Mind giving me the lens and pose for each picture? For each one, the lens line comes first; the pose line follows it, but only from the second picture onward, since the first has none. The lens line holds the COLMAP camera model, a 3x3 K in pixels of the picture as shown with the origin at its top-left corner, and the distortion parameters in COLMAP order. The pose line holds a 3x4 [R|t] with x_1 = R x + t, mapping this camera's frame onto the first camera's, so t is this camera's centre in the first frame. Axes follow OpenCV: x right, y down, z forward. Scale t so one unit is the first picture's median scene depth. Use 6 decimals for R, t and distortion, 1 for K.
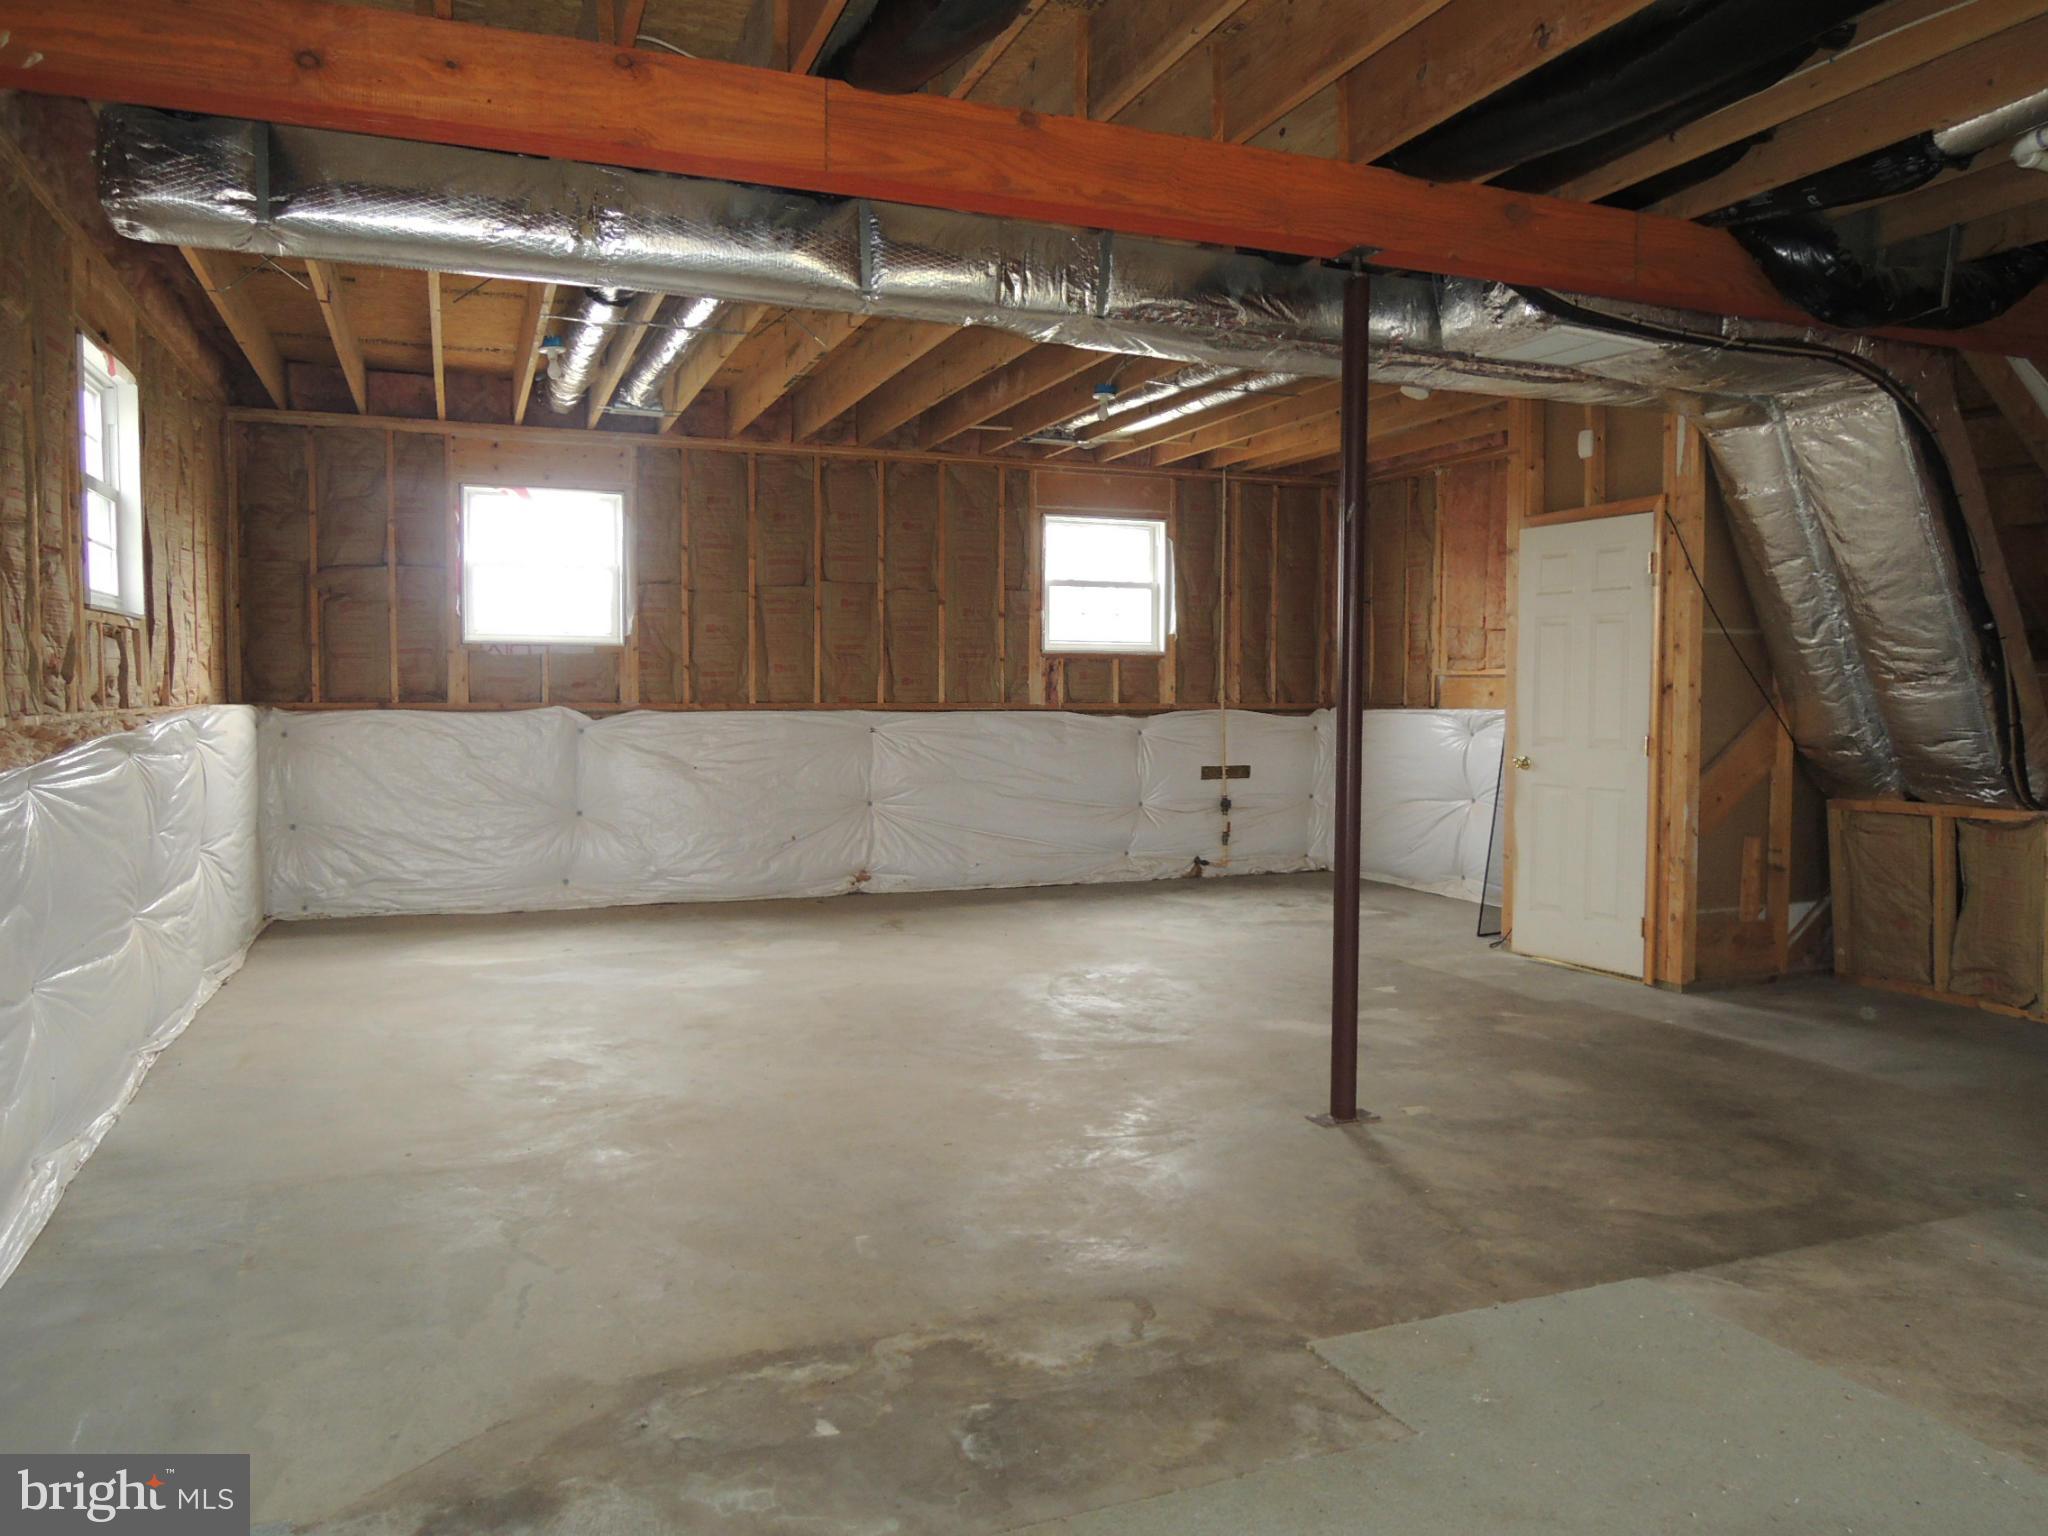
lens RADIAL K [[1461.9, 0, 1033.2], [0, 1461.9, 764.1], [0, 0, 1]] dist [-0.019266, -0.005471]
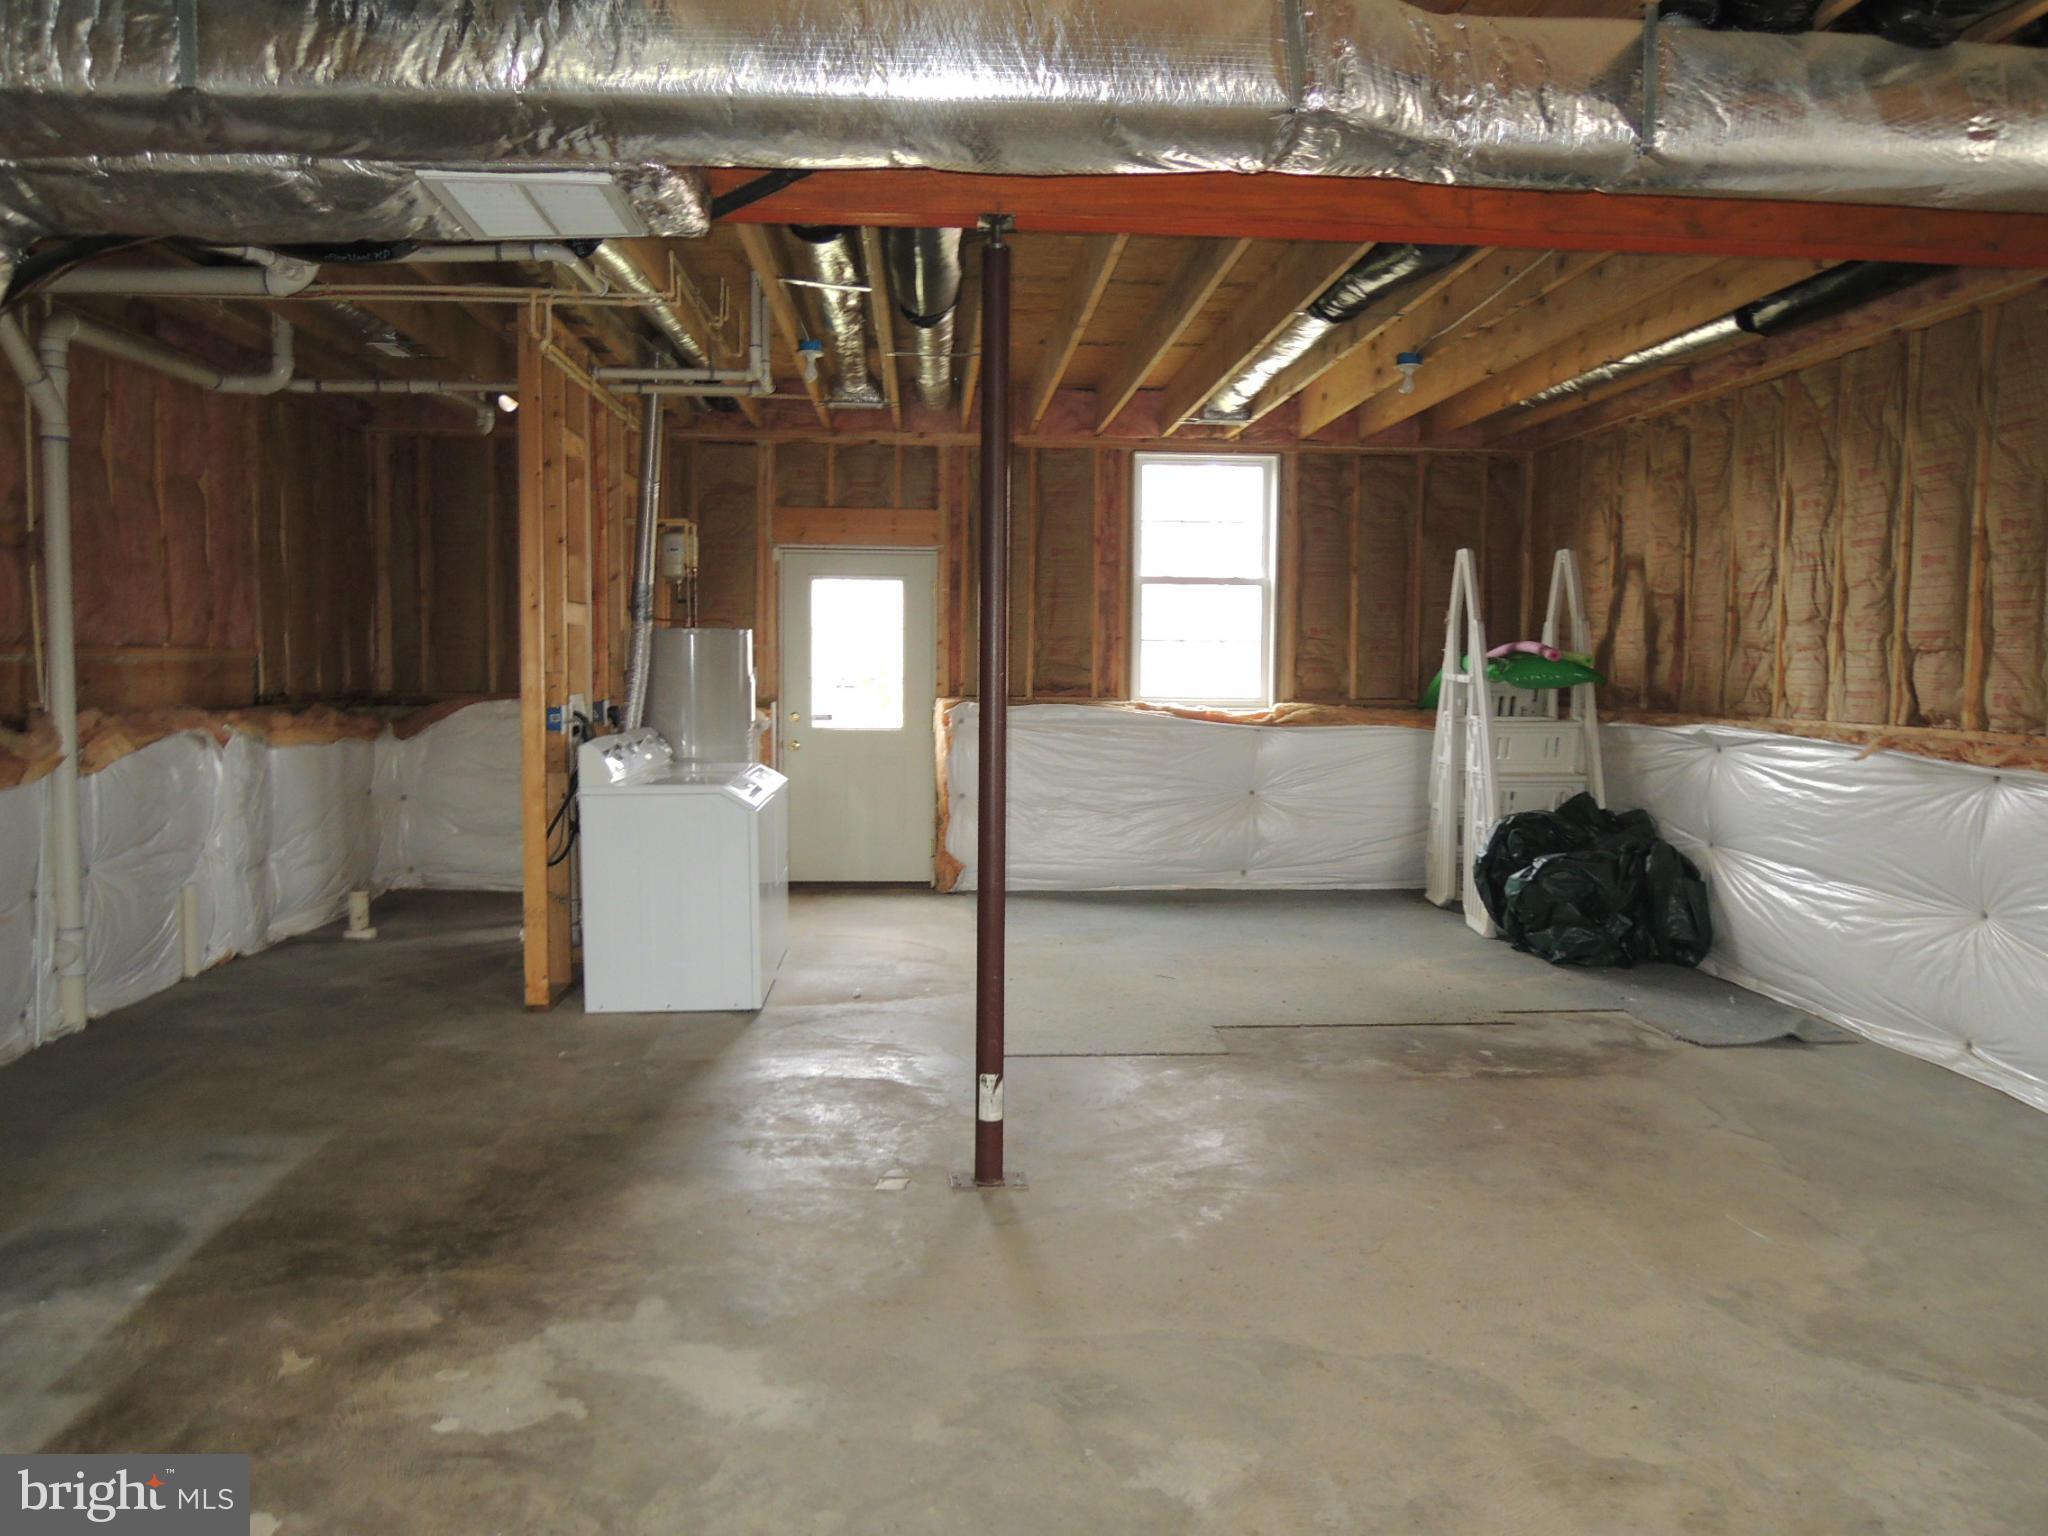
lens RADIAL K [[1461.9, 0, 1033.2], [0, 1461.9, 764.1], [0, 0, 1]] dist [-0.019266, -0.005471]
pose [[-0.953710, -0.033149, 0.298894, -0.083613], [0.001888, 0.993227, 0.116178, -0.130562], [-0.300721, 0.111365, -0.947188, 1.981929]]
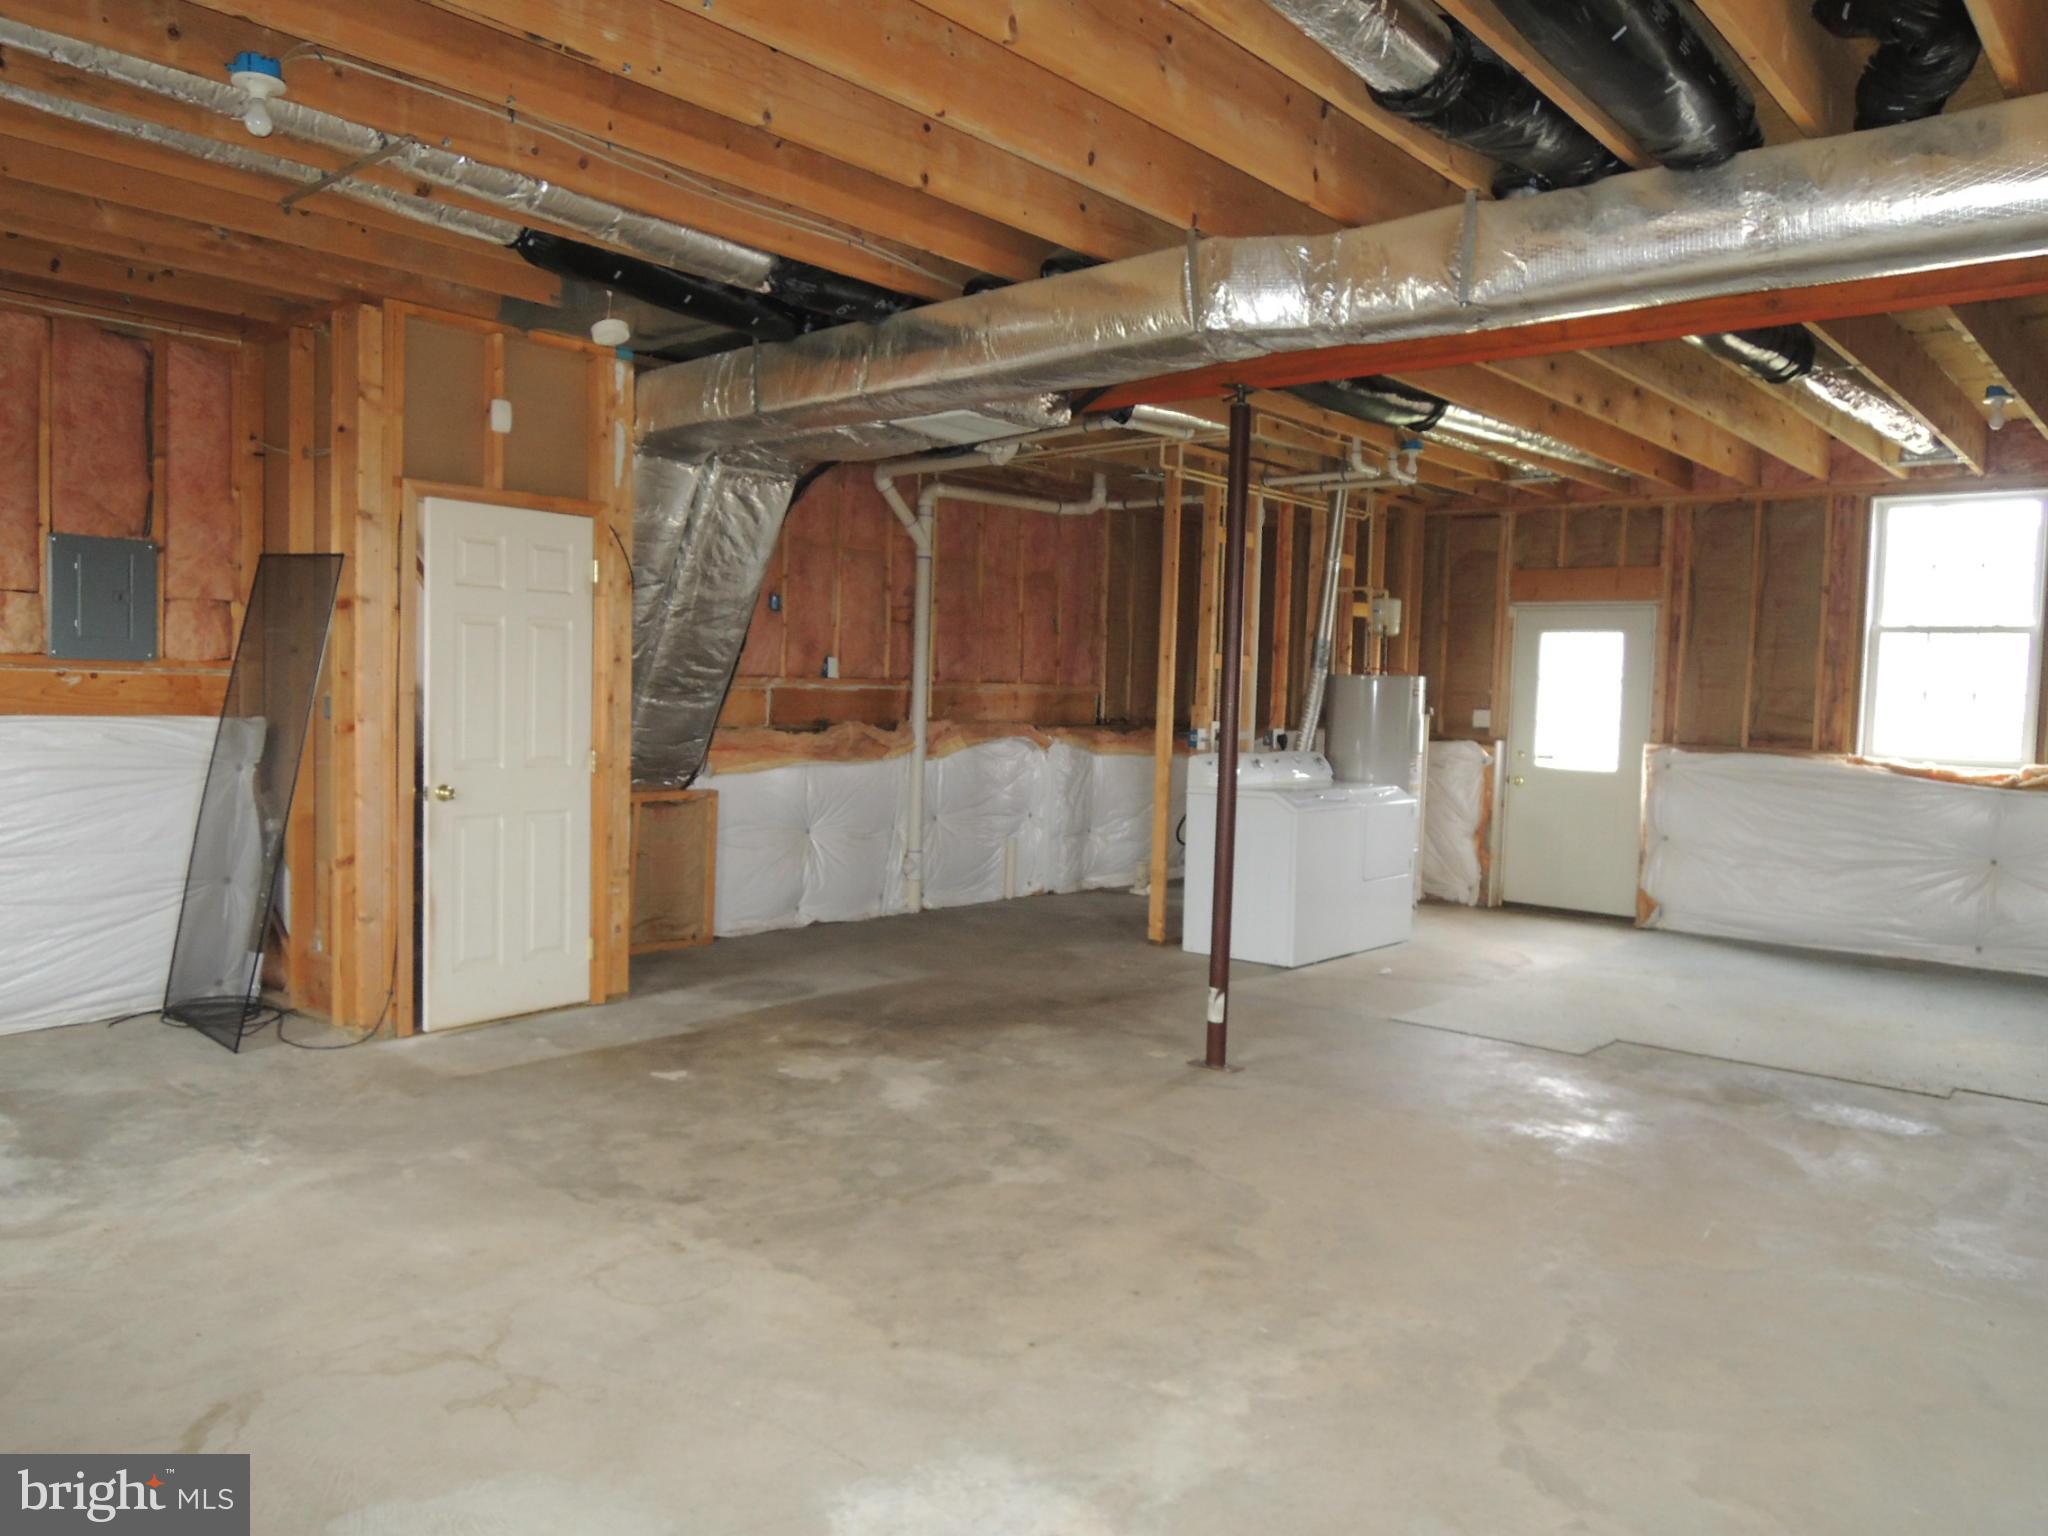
lens RADIAL K [[1461.9, 0, 1033.2], [0, 1461.9, 764.1], [0, 0, 1]] dist [-0.019266, -0.005471]
pose [[-0.457514, -0.063334, 0.886944, -0.894769], [0.009569, 0.997052, 0.076132, -0.127304], [-0.889151, 0.043319, -0.455560, 1.856352]]
